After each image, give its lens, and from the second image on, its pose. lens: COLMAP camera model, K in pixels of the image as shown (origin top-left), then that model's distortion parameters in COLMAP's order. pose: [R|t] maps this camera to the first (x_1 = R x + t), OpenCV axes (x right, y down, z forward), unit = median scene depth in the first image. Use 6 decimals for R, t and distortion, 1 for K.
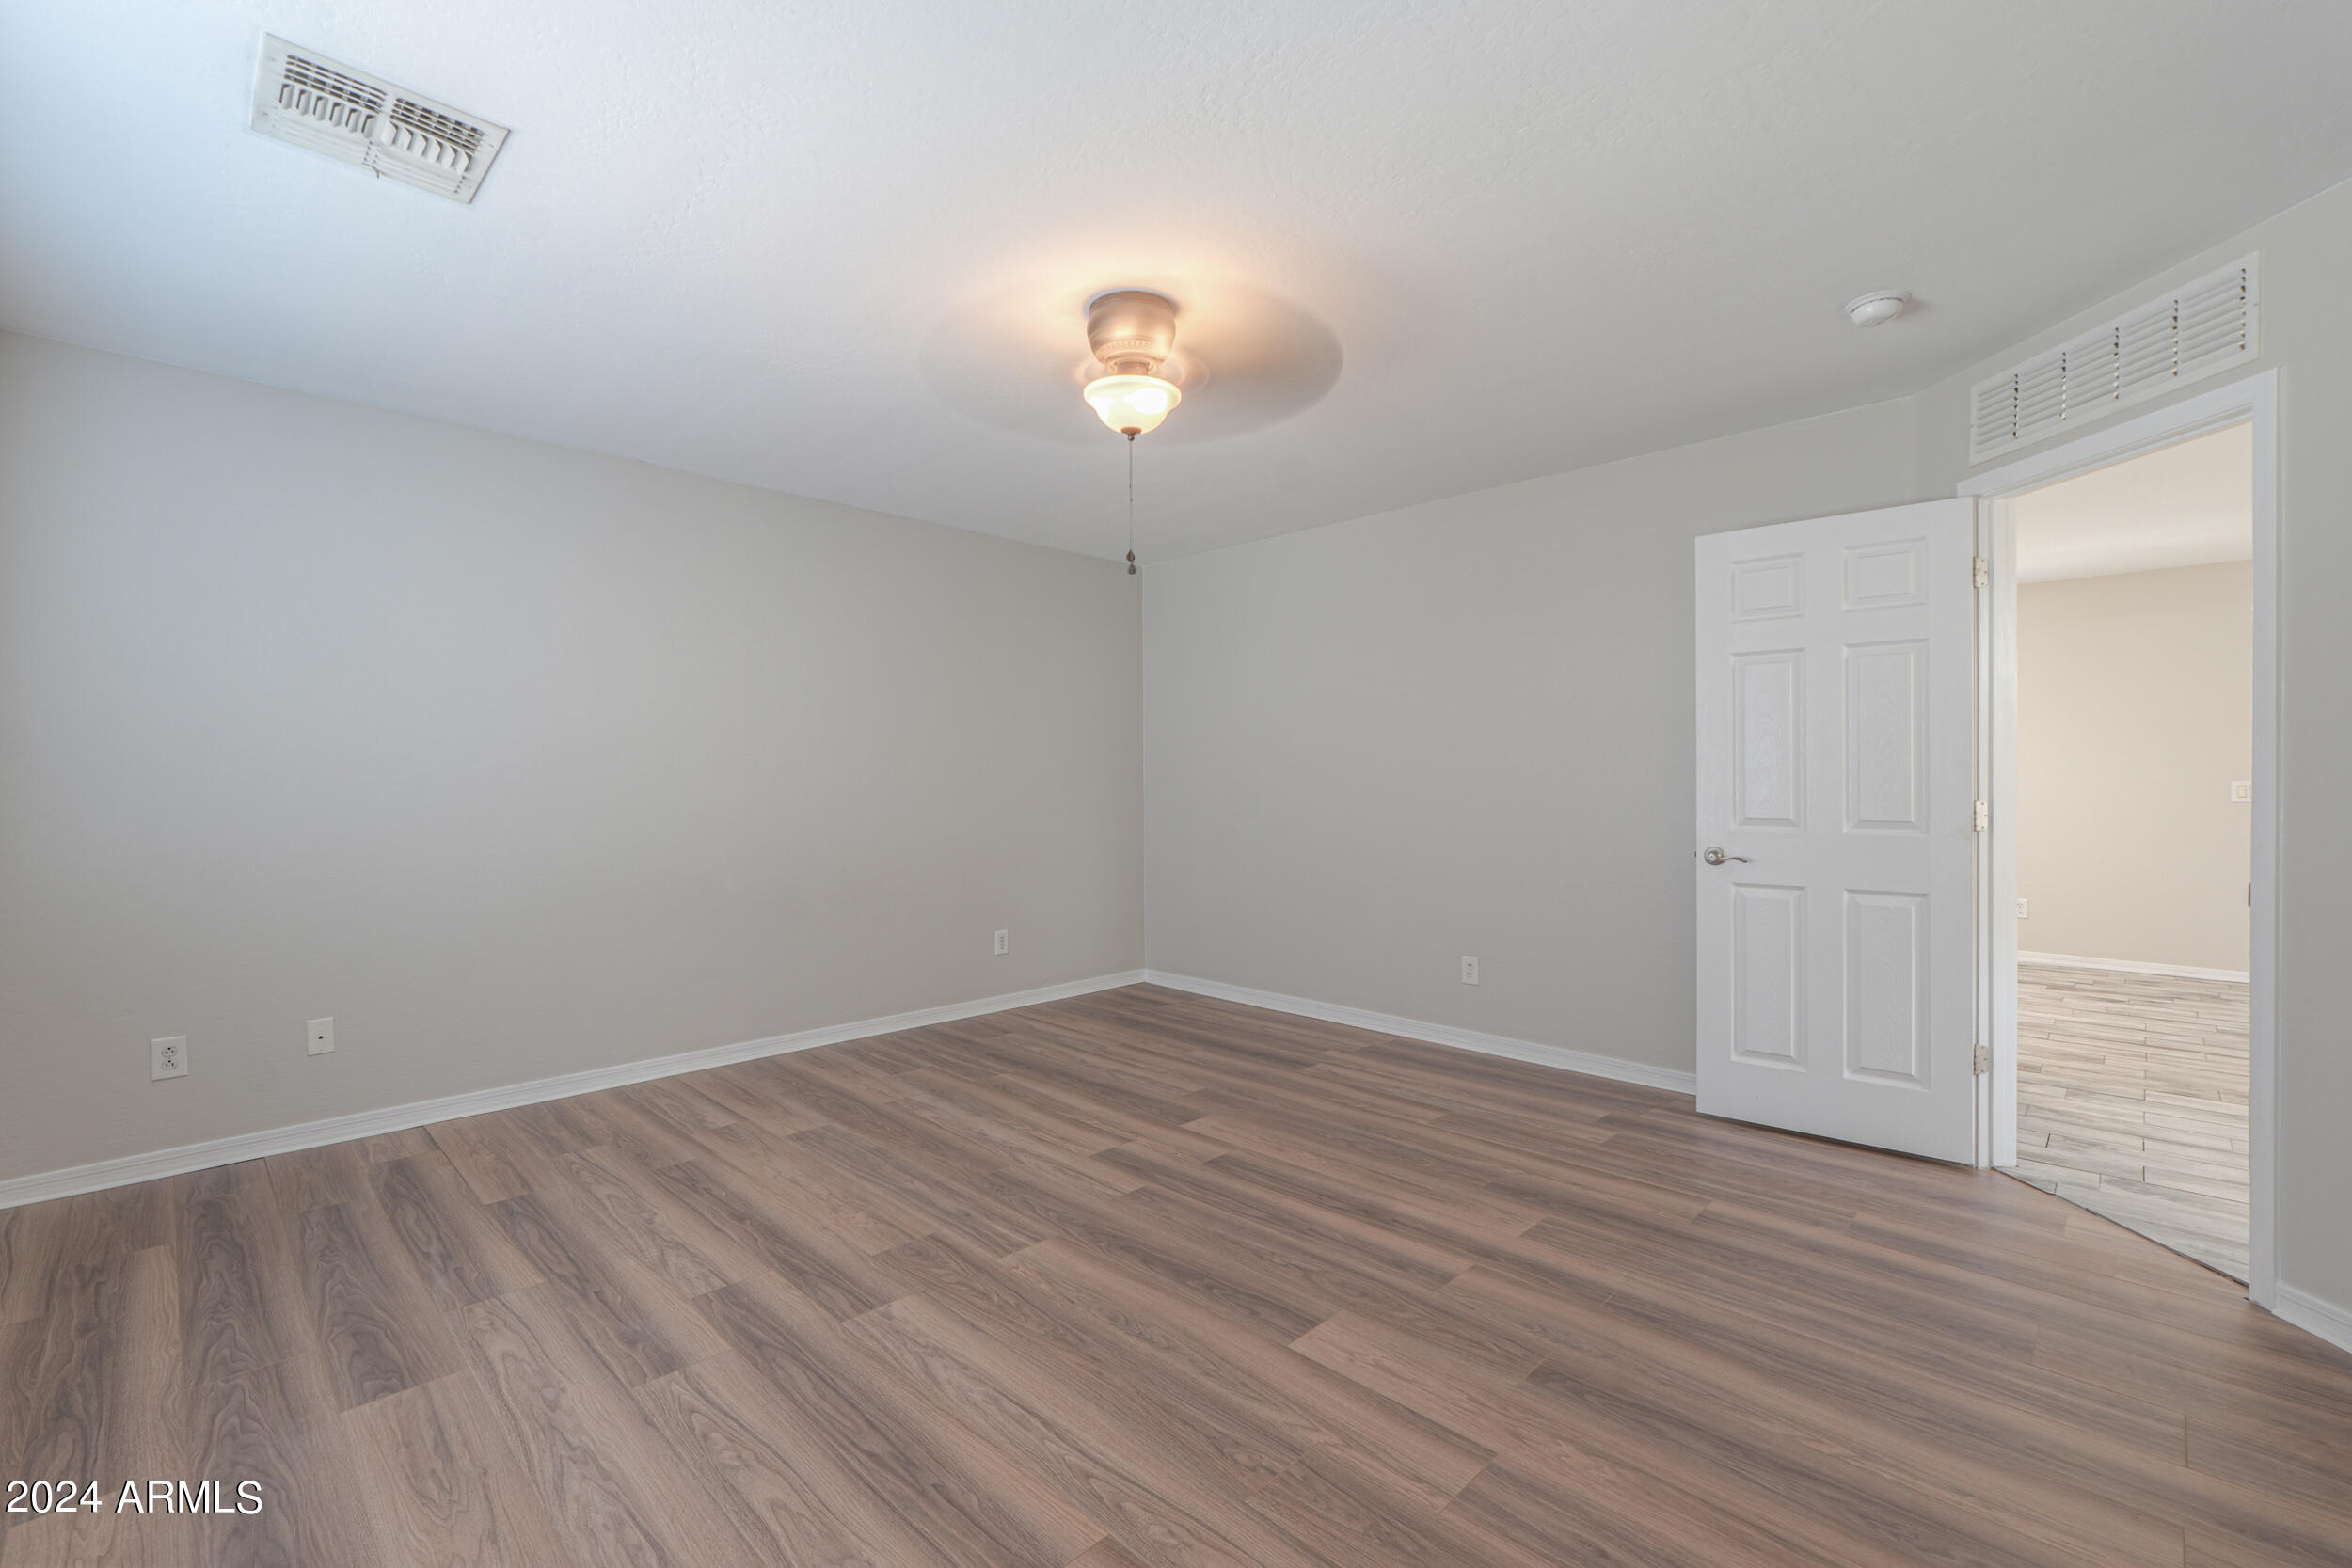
lens RADIAL K [[997.4, 0, 1167.9], [0, 997.4, 781.7], [0, 0, 1]] dist [-0.001620, 0.000129]
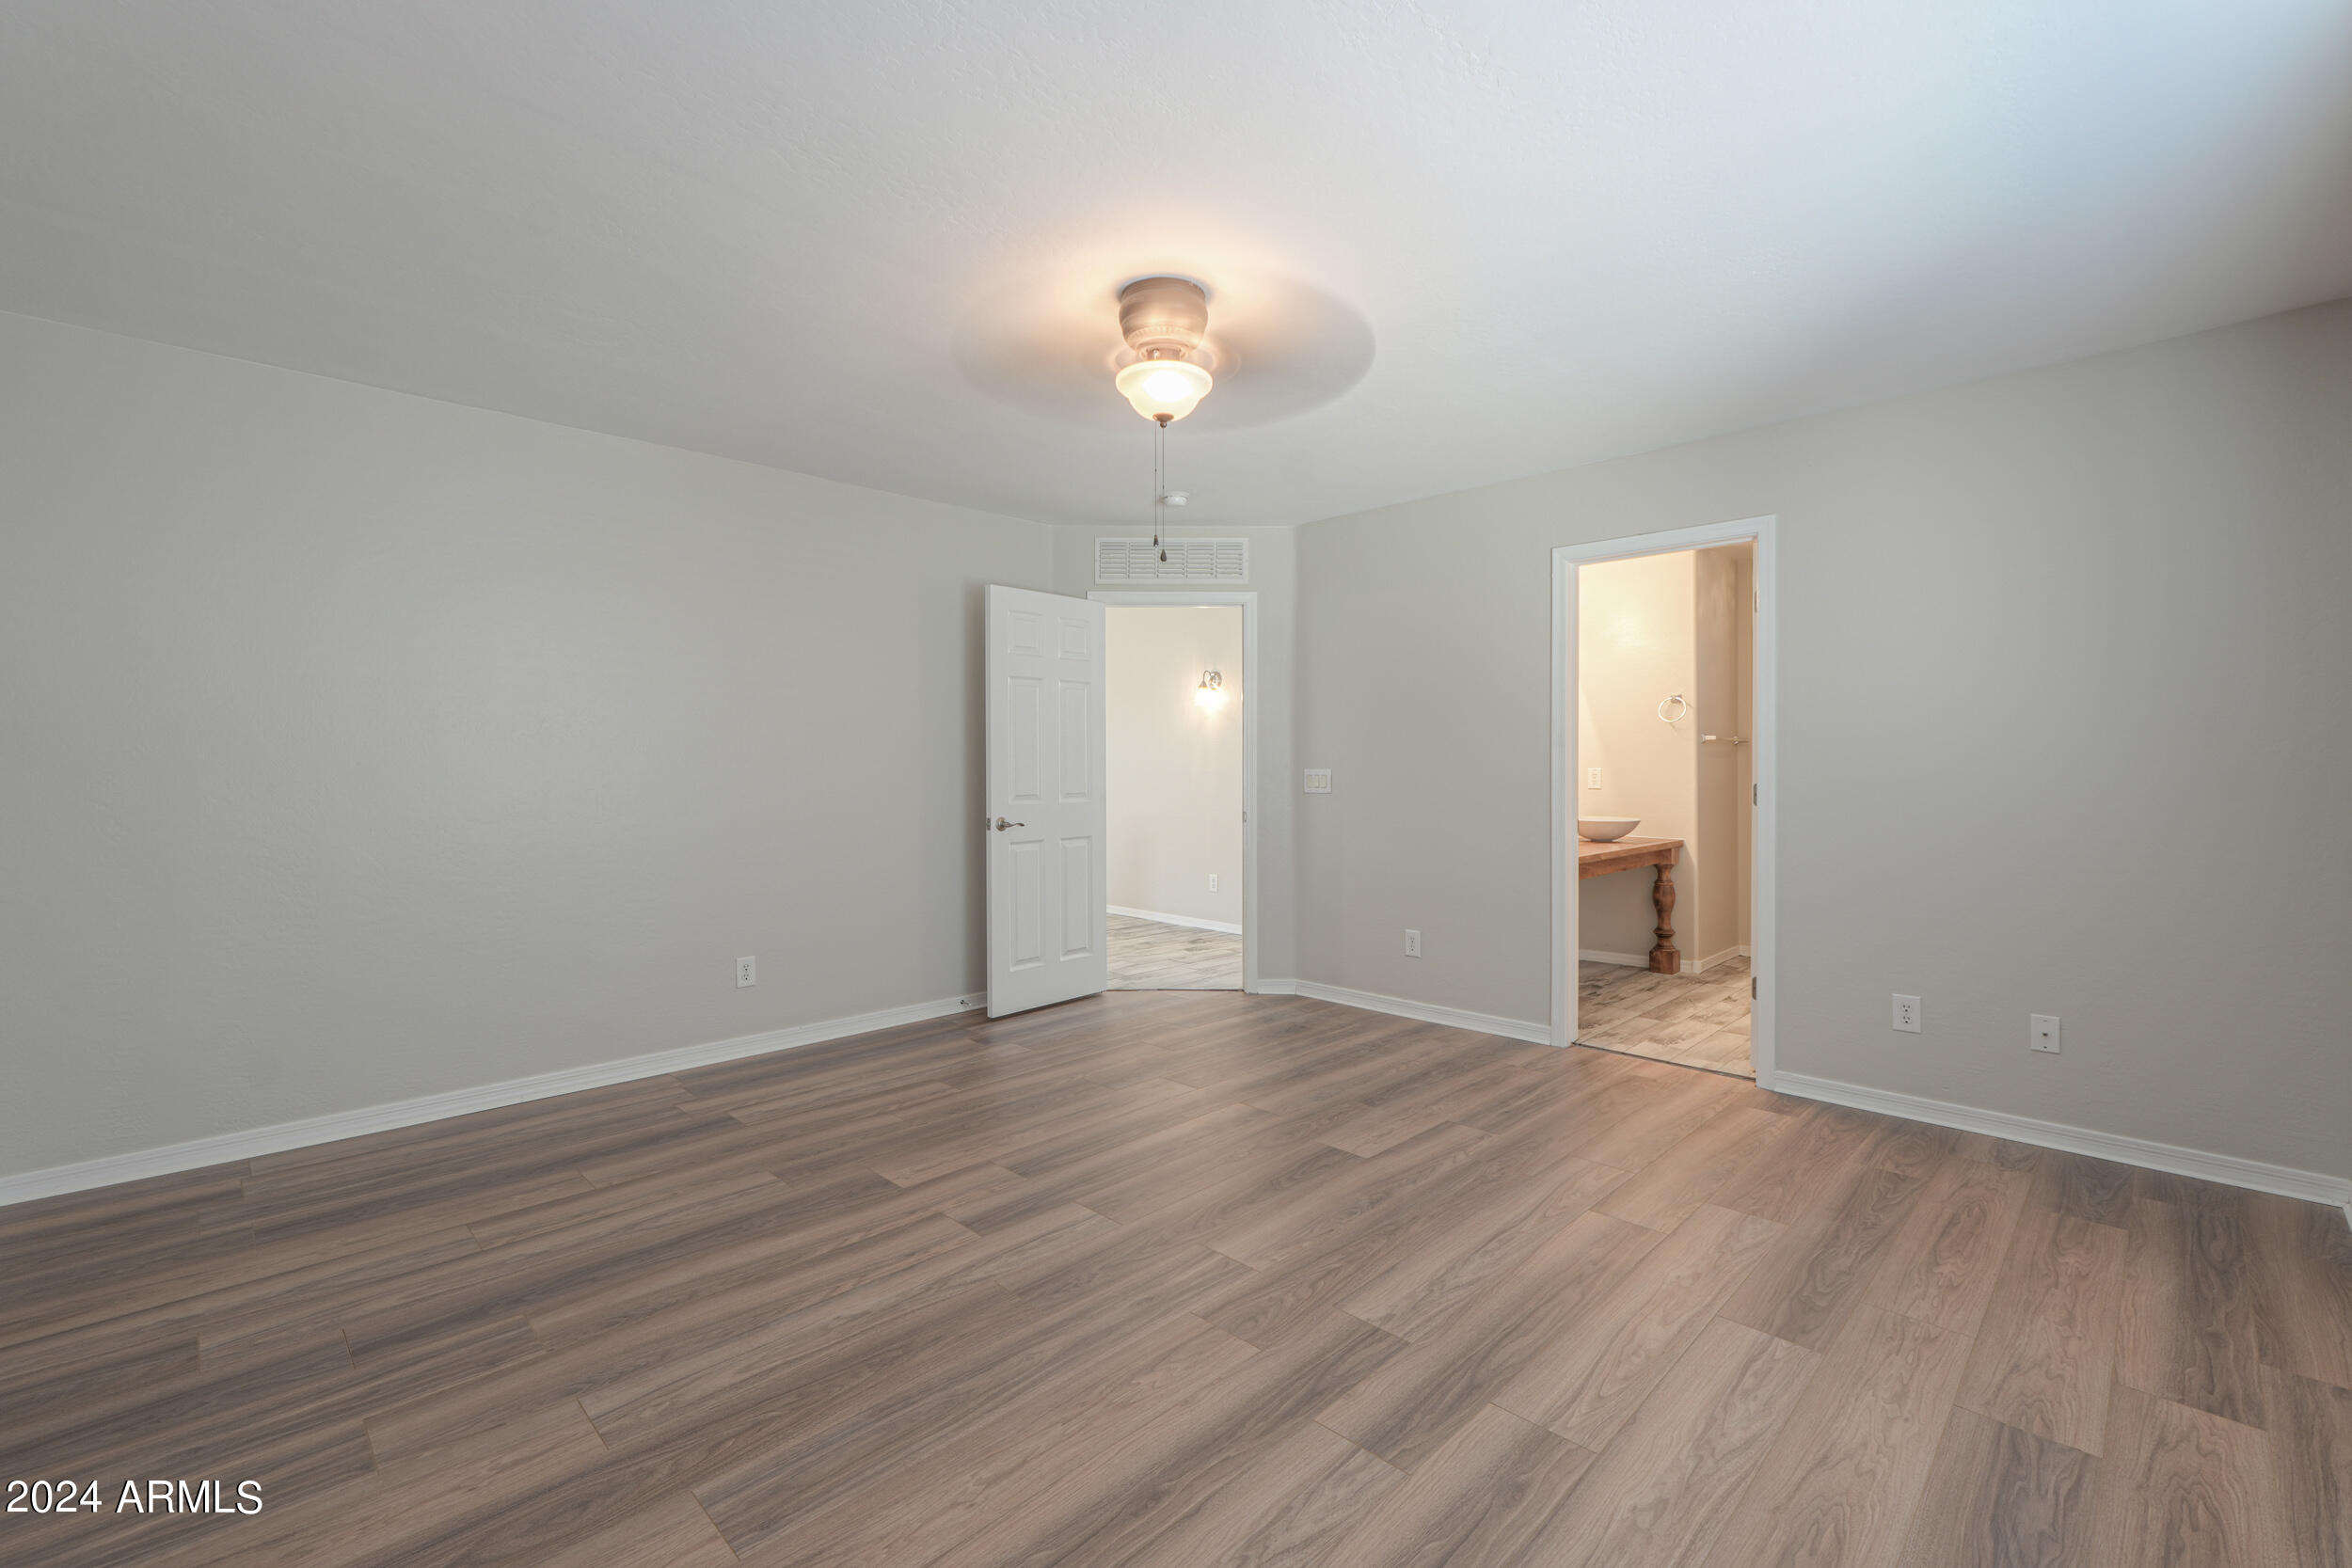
lens RADIAL K [[997.4, 0, 1167.9], [0, 997.4, 781.7], [0, 0, 1]] dist [-0.001620, 0.000129]
pose [[0.012951, -0.014832, 0.999806, -0.919757], [0.003091, 0.999886, 0.014793, 0.000279], [-0.999911, 0.002899, 0.012995, 0.886818]]
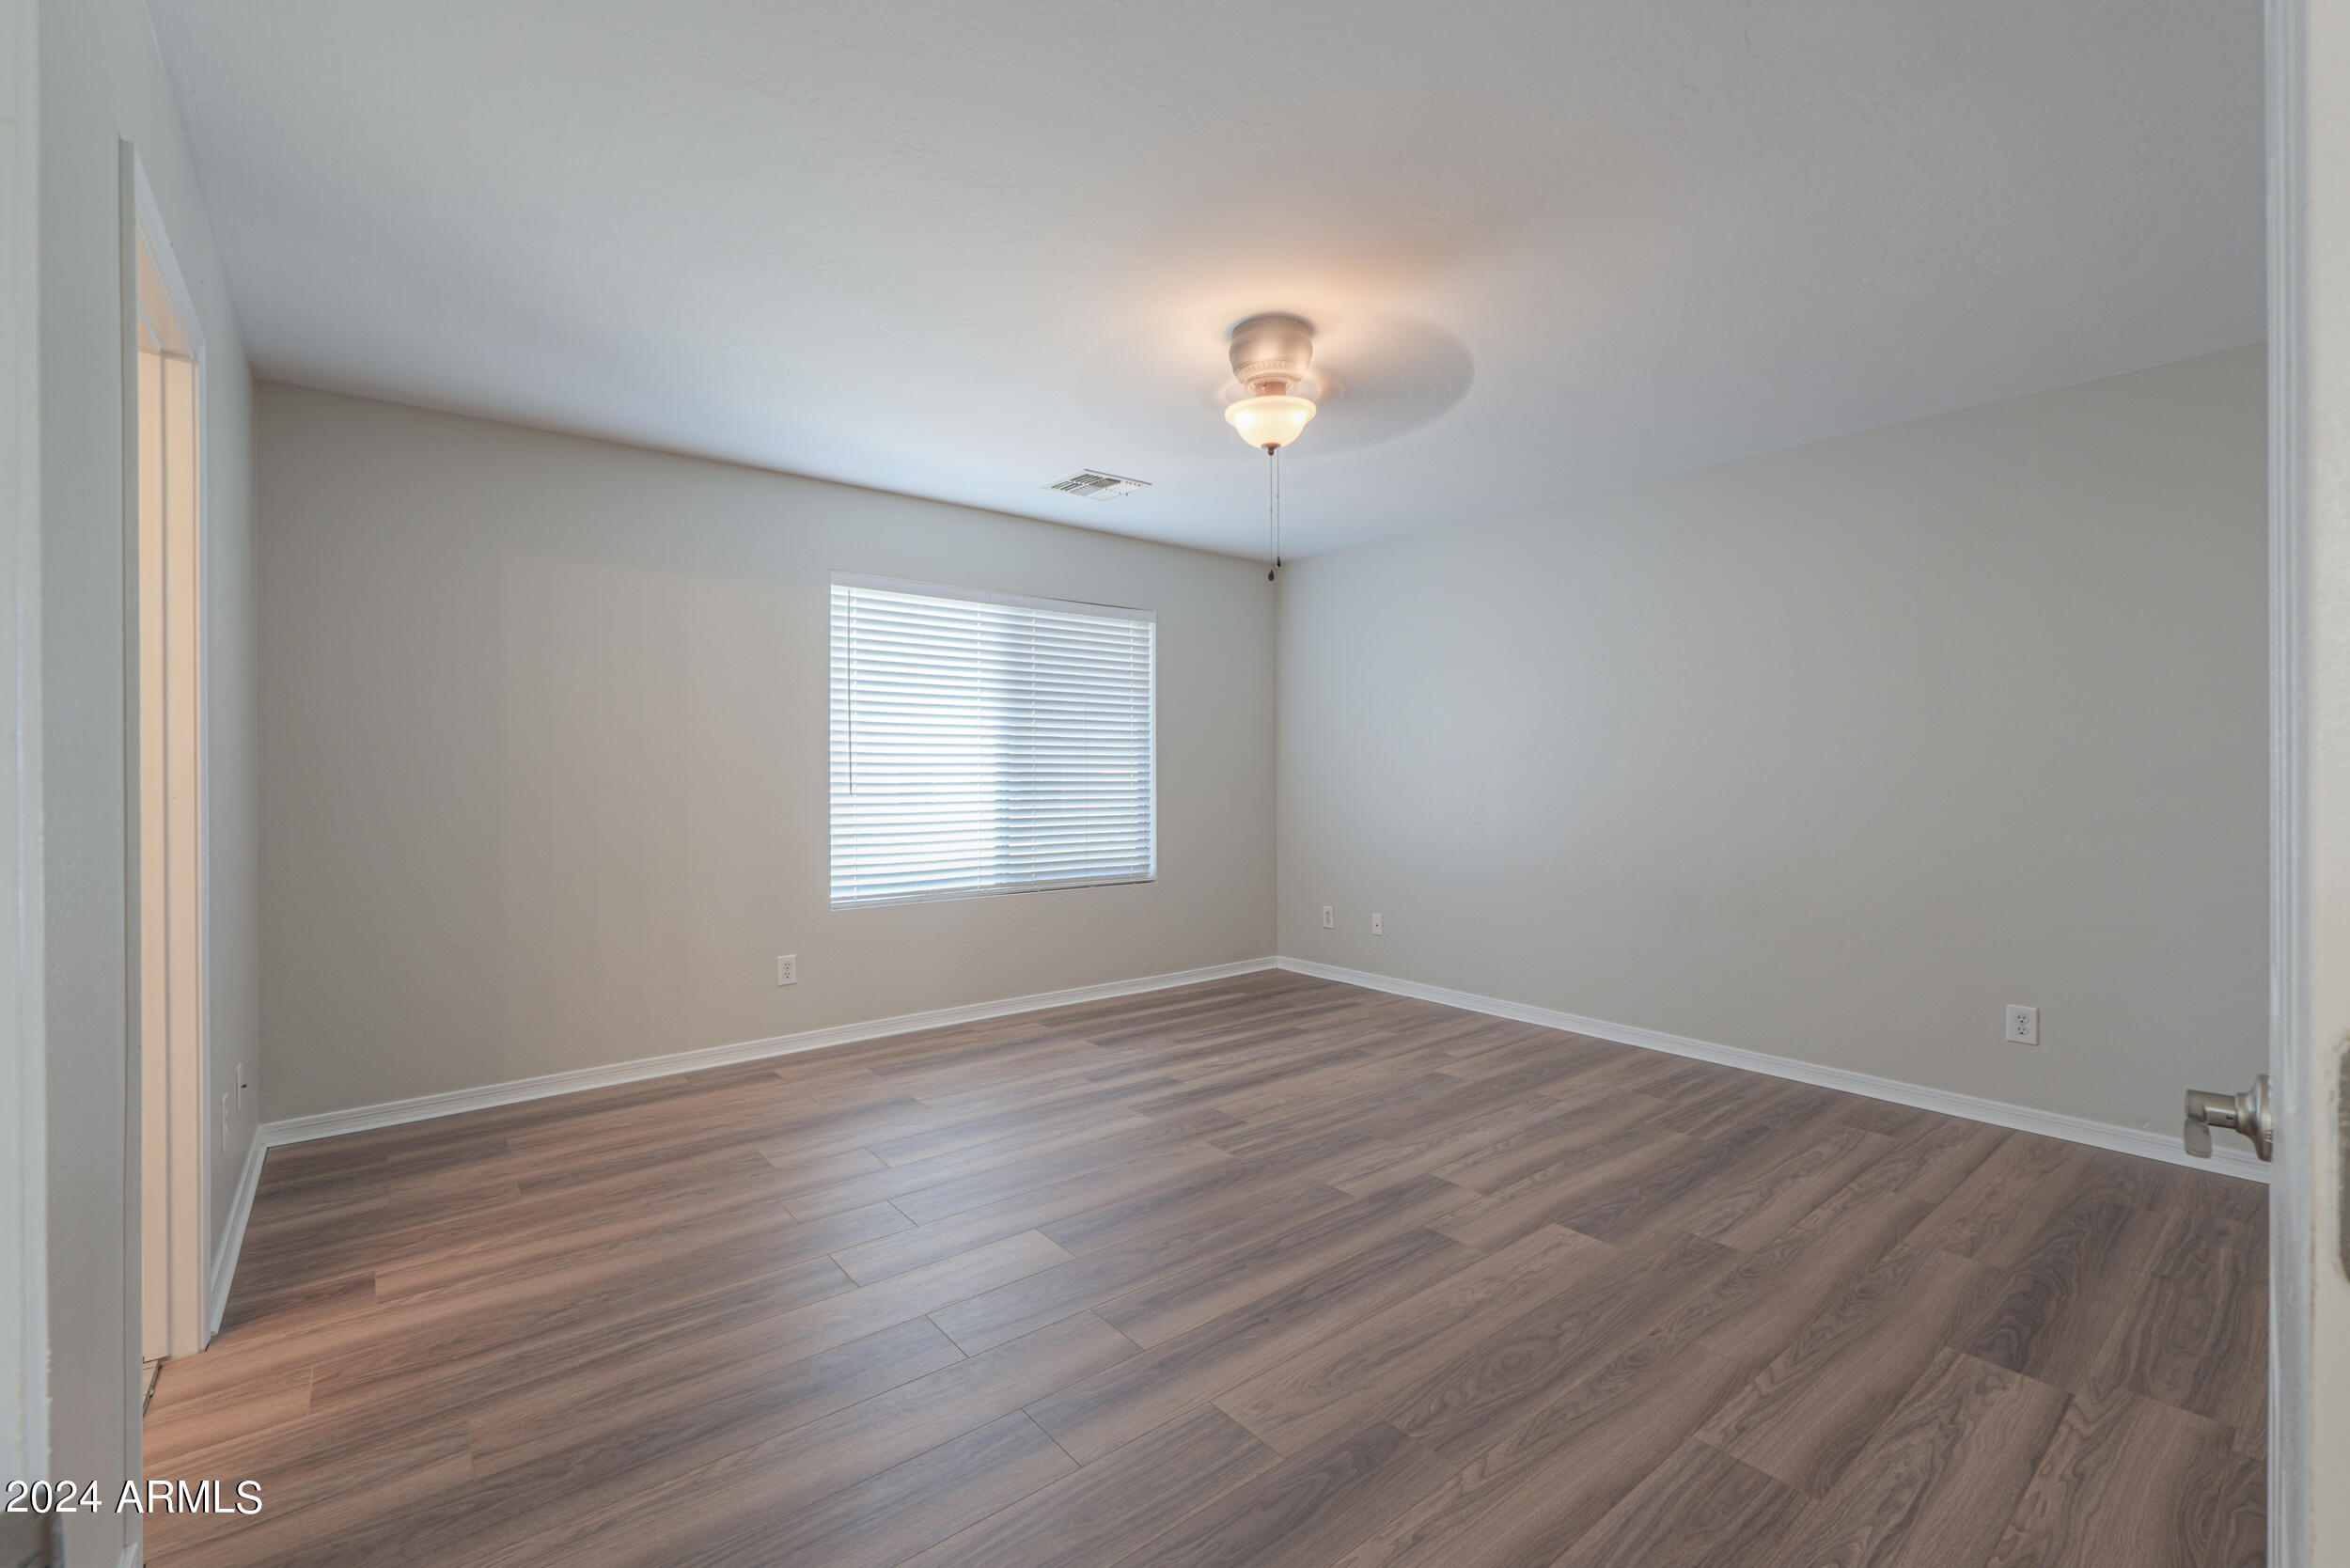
lens RADIAL K [[1012.0, 0, 1156.8], [0, 1012.0, 782.4], [0, 0, 1]] dist [-0.001687, -0.000305]
pose [[-0.123514, 0.012616, -0.992263, 0.936164], [-0.000215, 0.999919, 0.012741, -0.002423], [0.992343, 0.001787, -0.123502, 0.913030]]
